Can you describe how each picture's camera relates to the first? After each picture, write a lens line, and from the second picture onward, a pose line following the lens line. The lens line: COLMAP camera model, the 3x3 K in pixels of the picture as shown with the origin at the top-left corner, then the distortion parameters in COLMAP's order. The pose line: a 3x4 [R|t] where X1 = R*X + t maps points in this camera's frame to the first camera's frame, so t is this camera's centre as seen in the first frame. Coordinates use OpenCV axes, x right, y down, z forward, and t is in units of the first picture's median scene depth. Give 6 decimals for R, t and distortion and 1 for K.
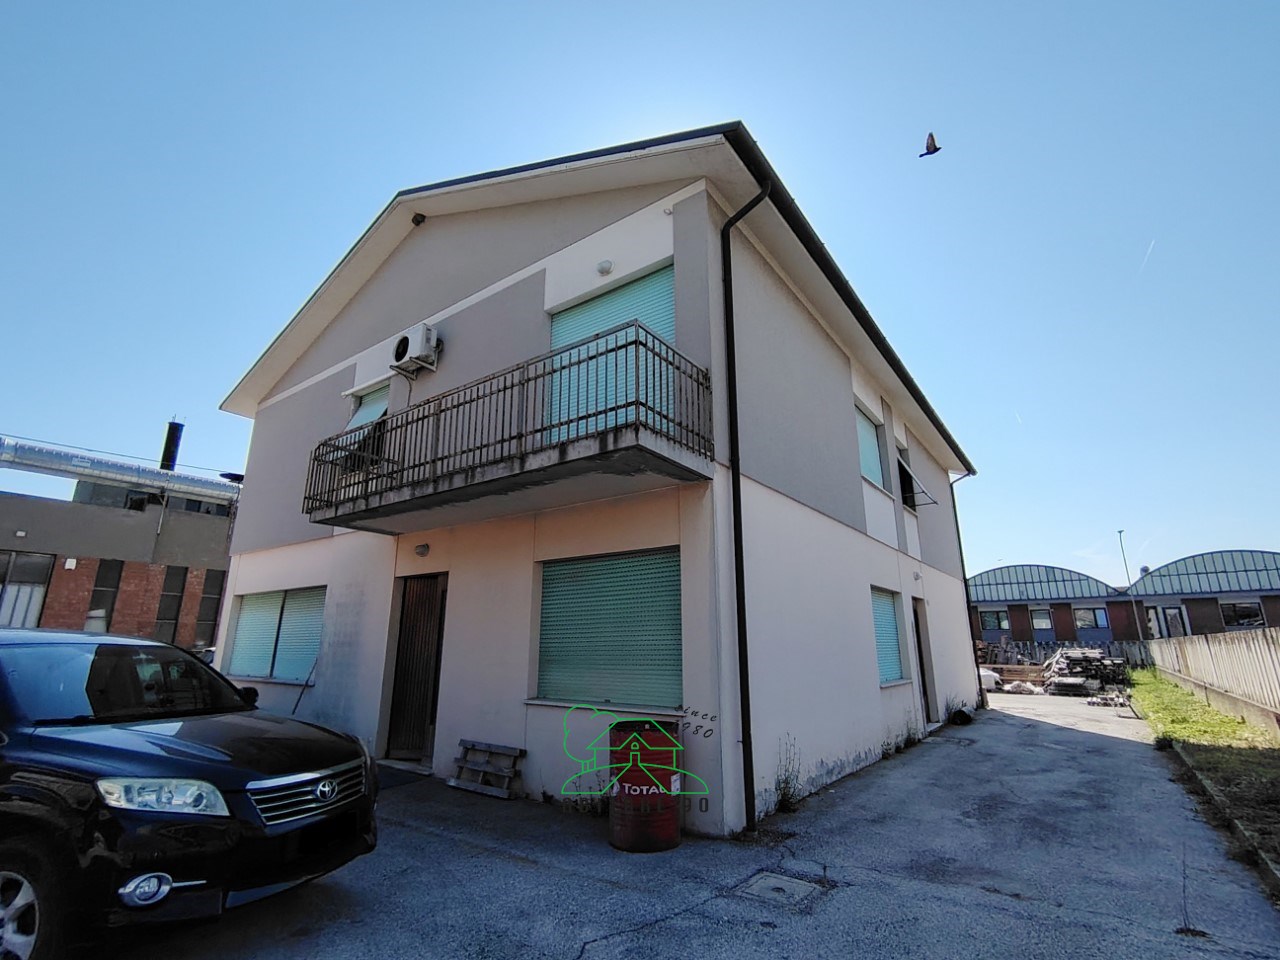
lens RADIAL K [[600.7, 0, 638.6], [0, 600.7, 476.4], [0, 0, 1]] dist [-0.002590, 0.001112]
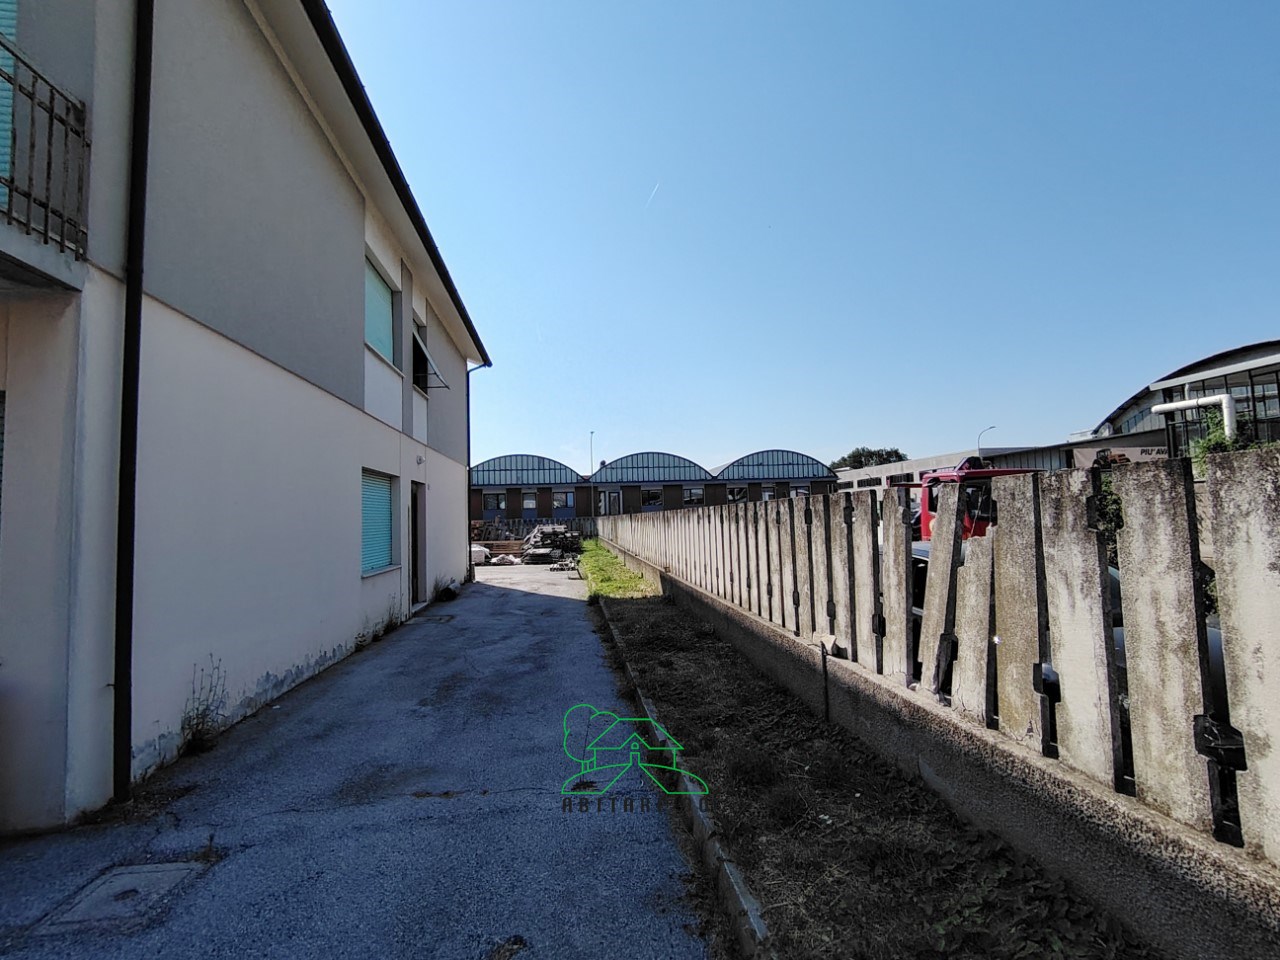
lens RADIAL K [[600.7, 0, 639.4], [0, 600.7, 477.2], [0, 0, 1]] dist [-0.002590, 0.001112]
pose [[0.727269, 0.022538, 0.685983, 0.100905], [-0.155026, 0.979026, 0.132190, 0.017666], [-0.668616, -0.202483, 0.715509, 0.115052]]
